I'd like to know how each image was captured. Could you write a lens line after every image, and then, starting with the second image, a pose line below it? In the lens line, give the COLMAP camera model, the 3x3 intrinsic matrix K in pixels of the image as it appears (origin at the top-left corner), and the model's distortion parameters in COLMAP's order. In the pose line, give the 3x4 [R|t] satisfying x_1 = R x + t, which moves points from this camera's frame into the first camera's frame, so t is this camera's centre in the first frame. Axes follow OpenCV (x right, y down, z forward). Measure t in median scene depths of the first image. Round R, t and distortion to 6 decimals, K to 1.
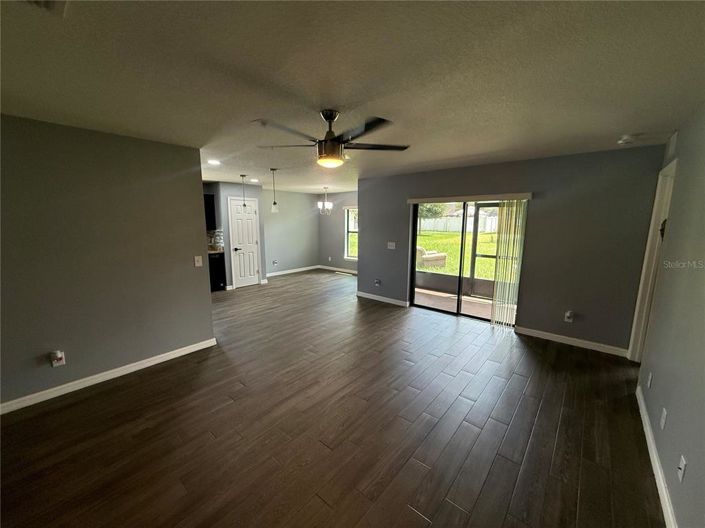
lens RADIAL K [[279.6, 0, 352.5], [0, 279.6, 264.0], [0, 0, 1]] dist [-0.000402, -0.000170]
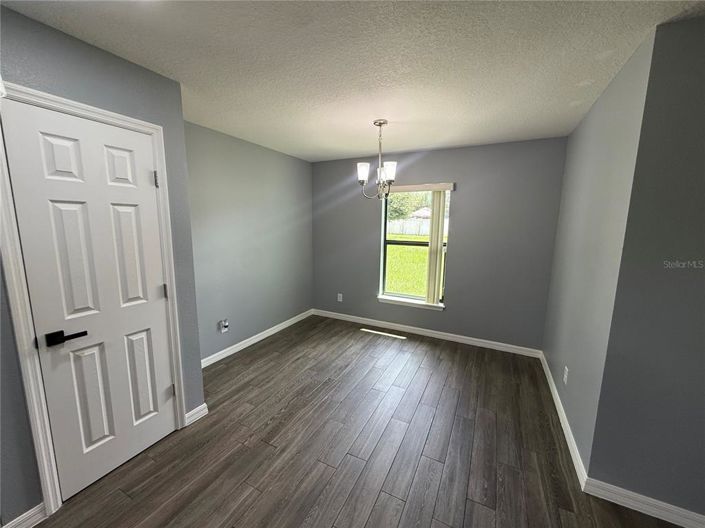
lens RADIAL K [[279.6, 0, 352.5], [0, 279.6, 264.0], [0, 0, 1]] dist [-0.000402, -0.000170]
pose [[0.971649, -0.029536, 0.234575, -0.207760], [0.031293, 0.999503, -0.003771, -0.088962], [-0.234347, 0.011005, 0.972091, 0.634617]]
